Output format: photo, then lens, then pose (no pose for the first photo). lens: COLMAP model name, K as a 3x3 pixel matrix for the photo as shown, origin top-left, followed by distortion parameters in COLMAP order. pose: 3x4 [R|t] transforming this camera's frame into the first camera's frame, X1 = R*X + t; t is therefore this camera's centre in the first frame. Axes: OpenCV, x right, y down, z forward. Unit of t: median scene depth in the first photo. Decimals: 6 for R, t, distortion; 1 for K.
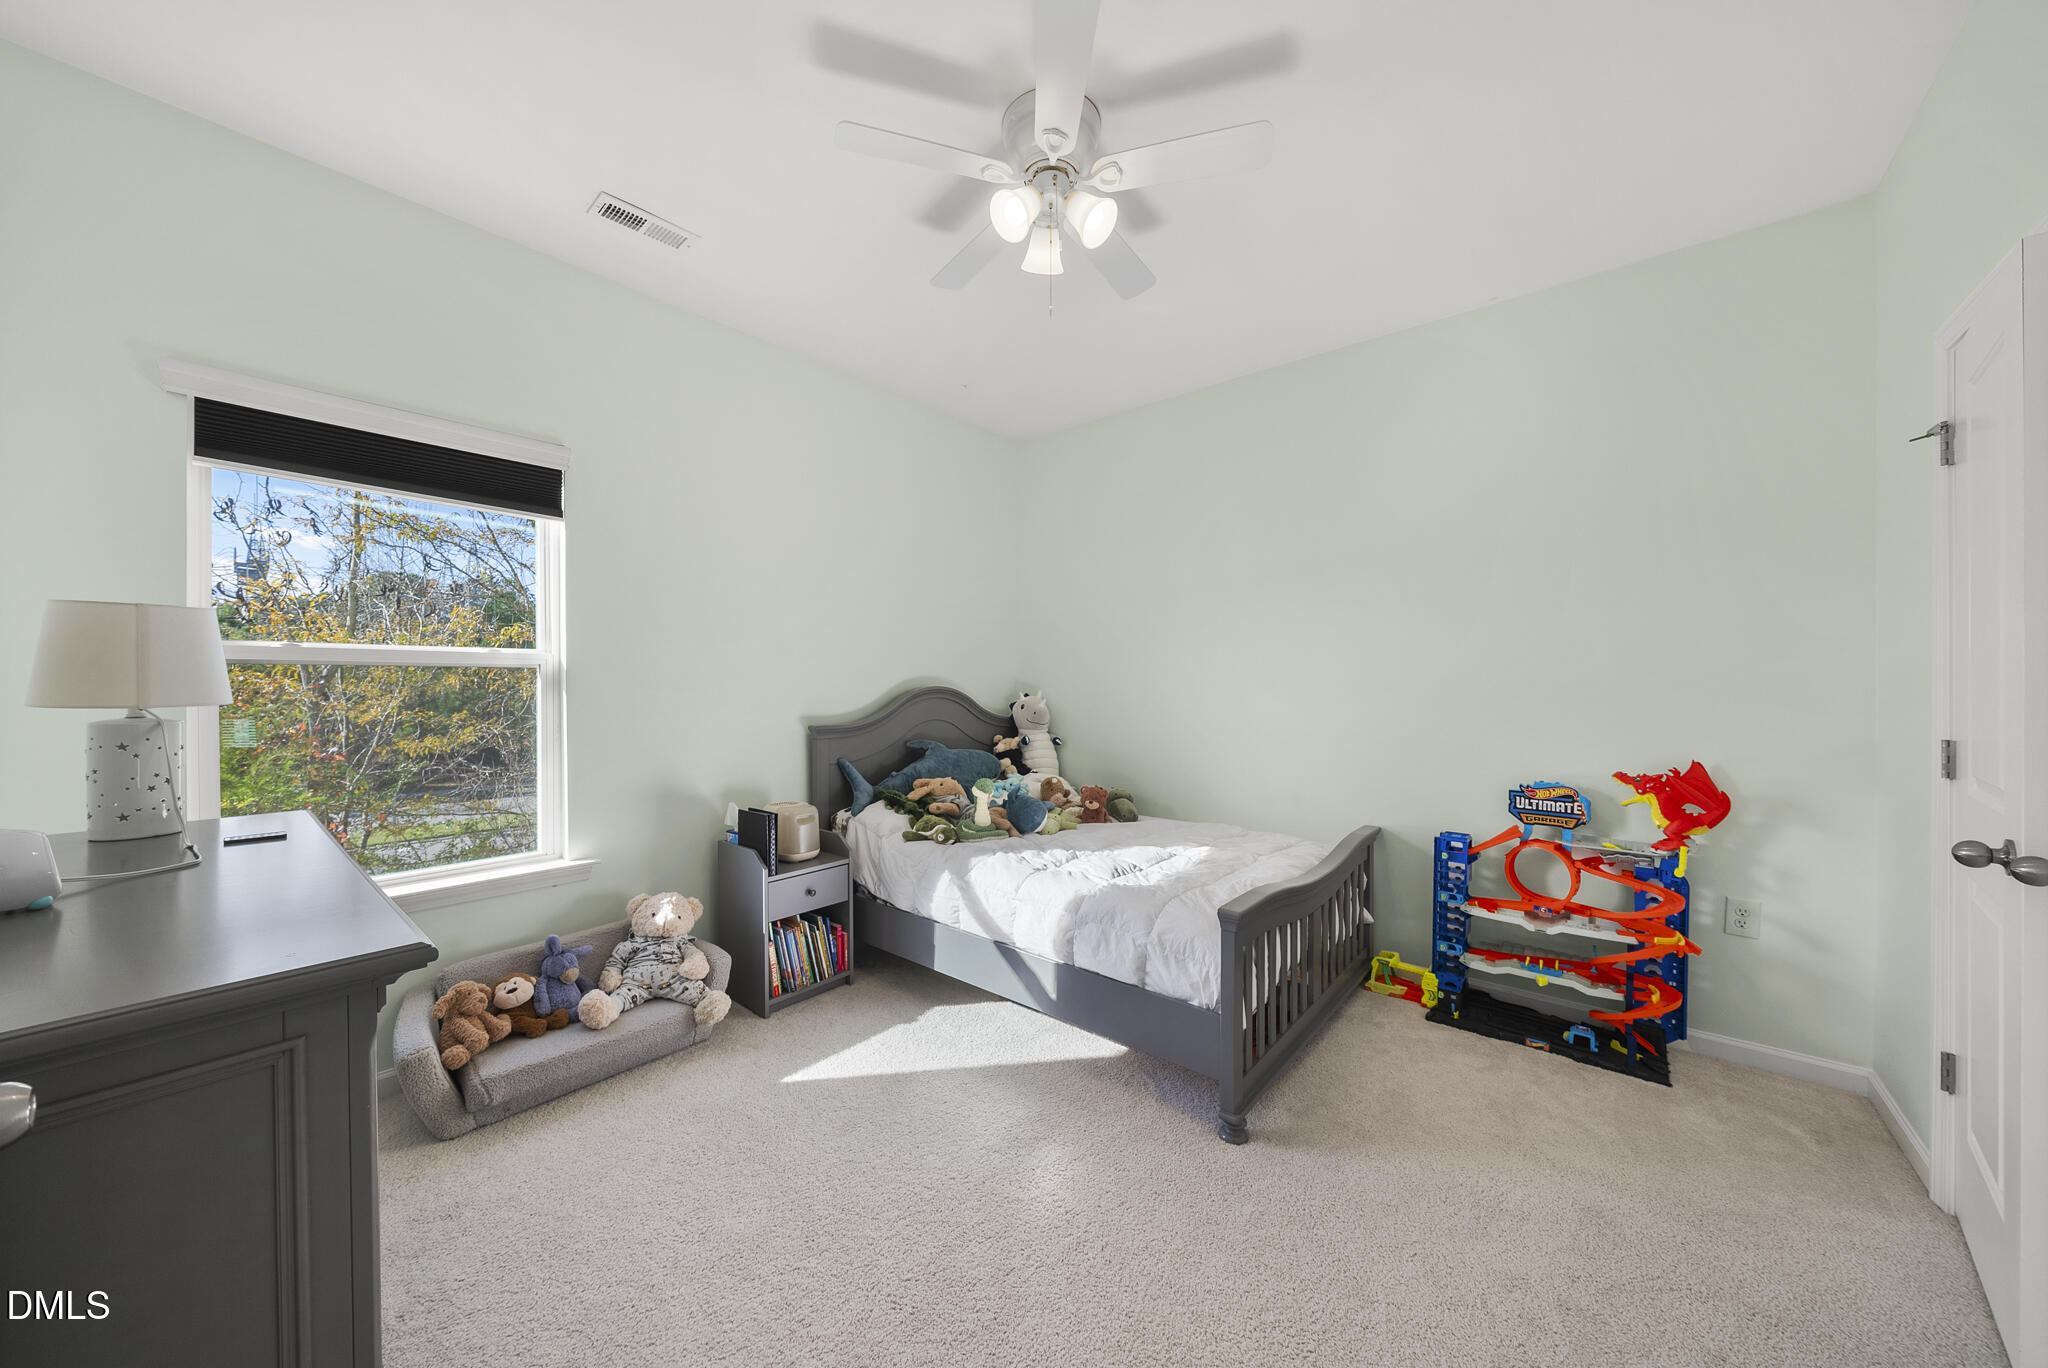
lens RADIAL K [[703.6, 0, 1019.5], [0, 703.6, 696.1], [0, 0, 1]] dist [-0.006825, 0.000130]
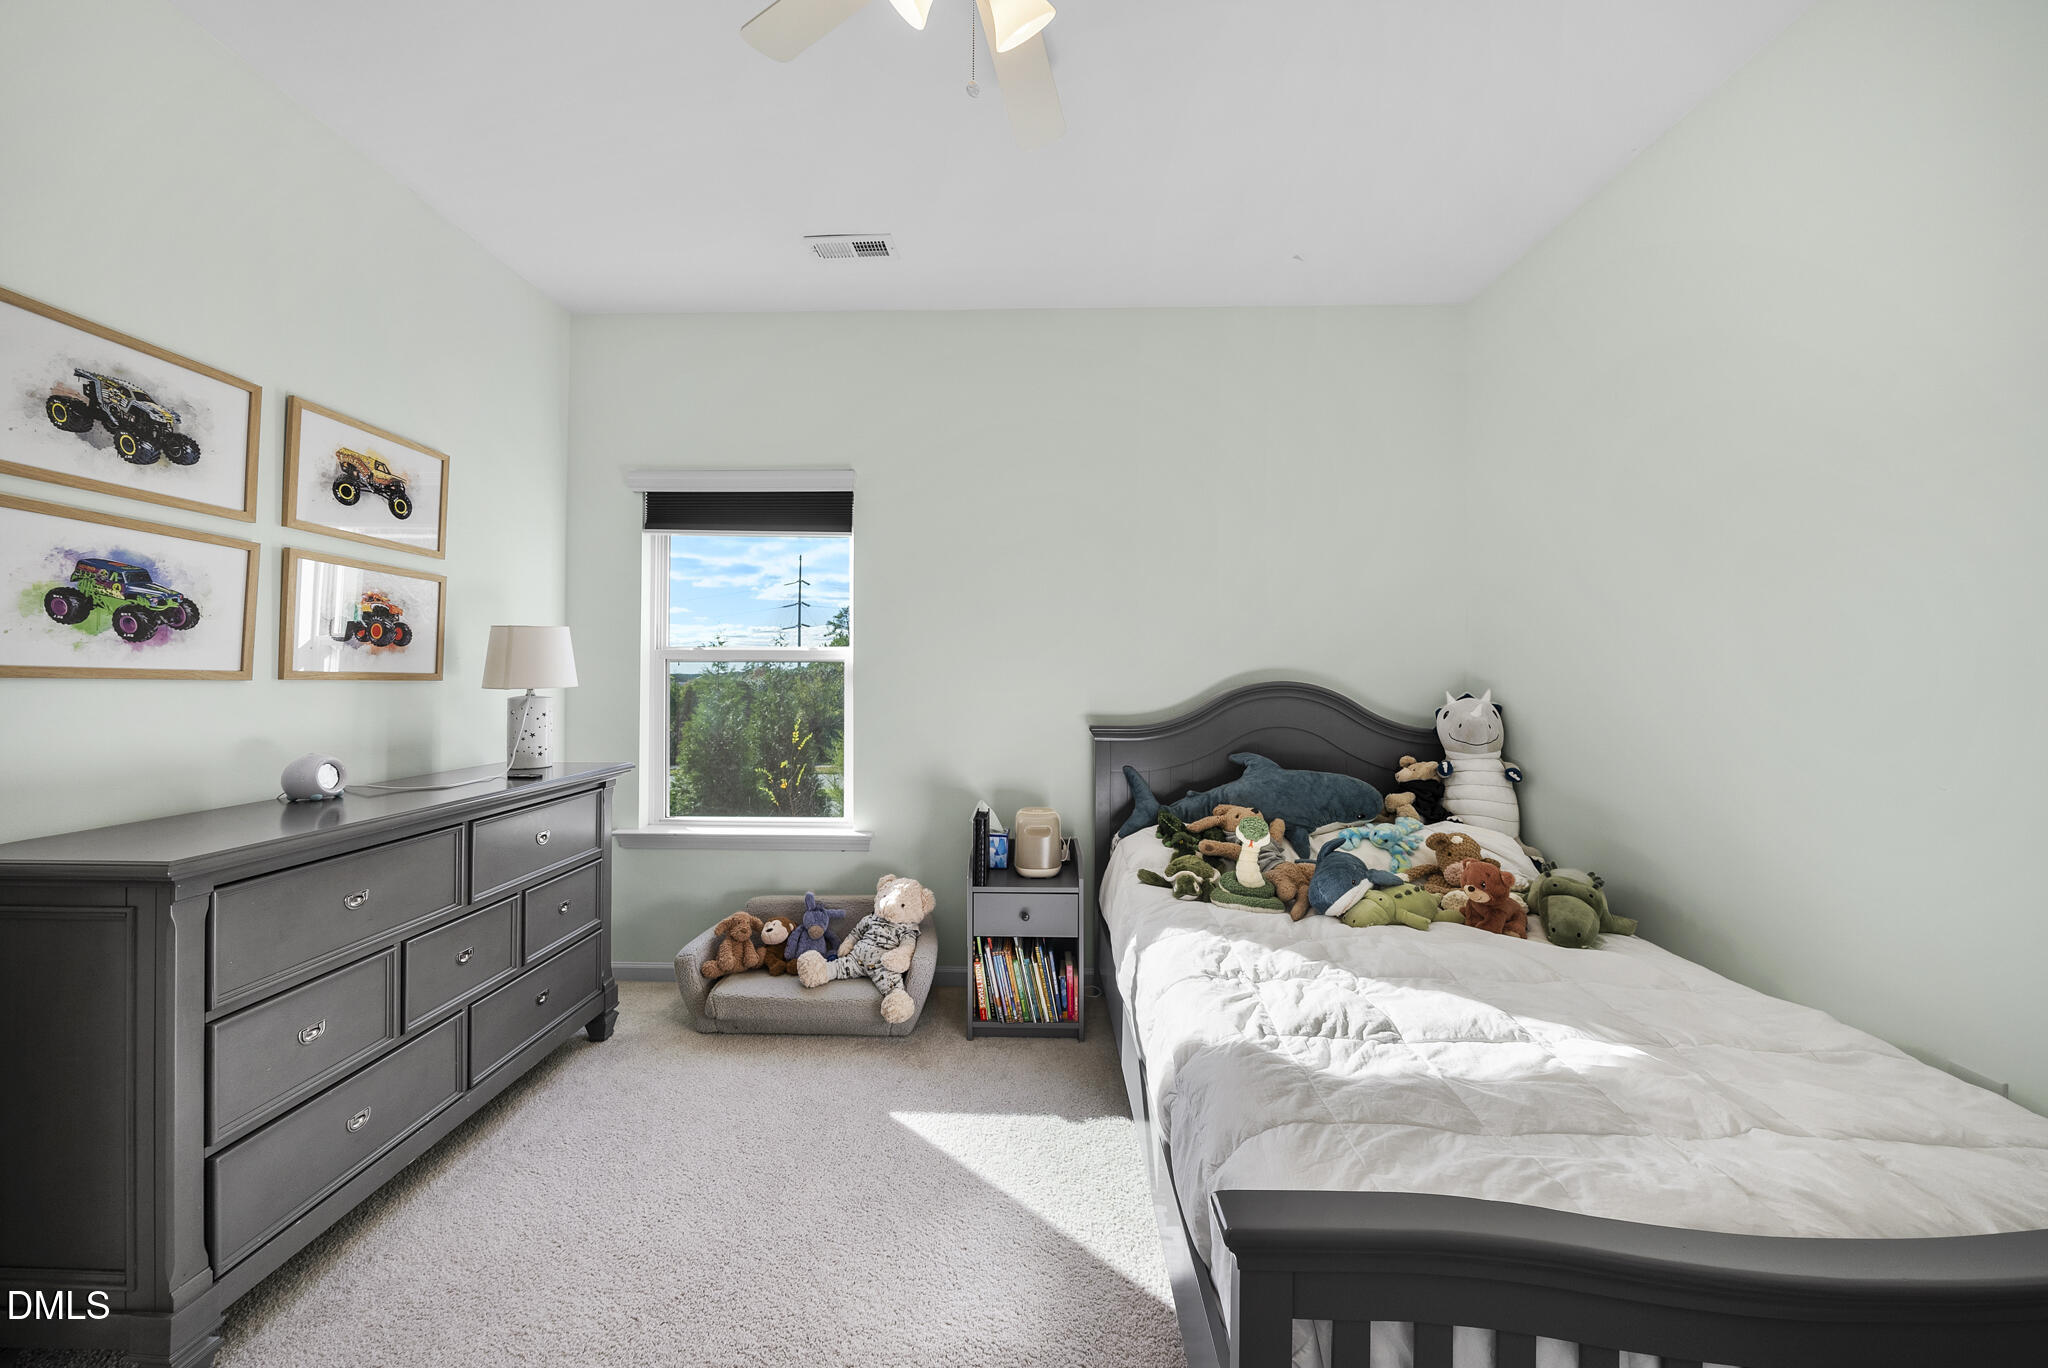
lens RADIAL K [[708.1, 0, 1017.8], [0, 708.1, 679.2], [0, 0, 1]] dist [-0.001788, -0.000046]
pose [[0.625081, 0.002745, -0.780555, 0.403803], [-0.017679, 0.999787, -0.010642, -0.005144], [0.780360, 0.020451, 0.624996, 0.462153]]
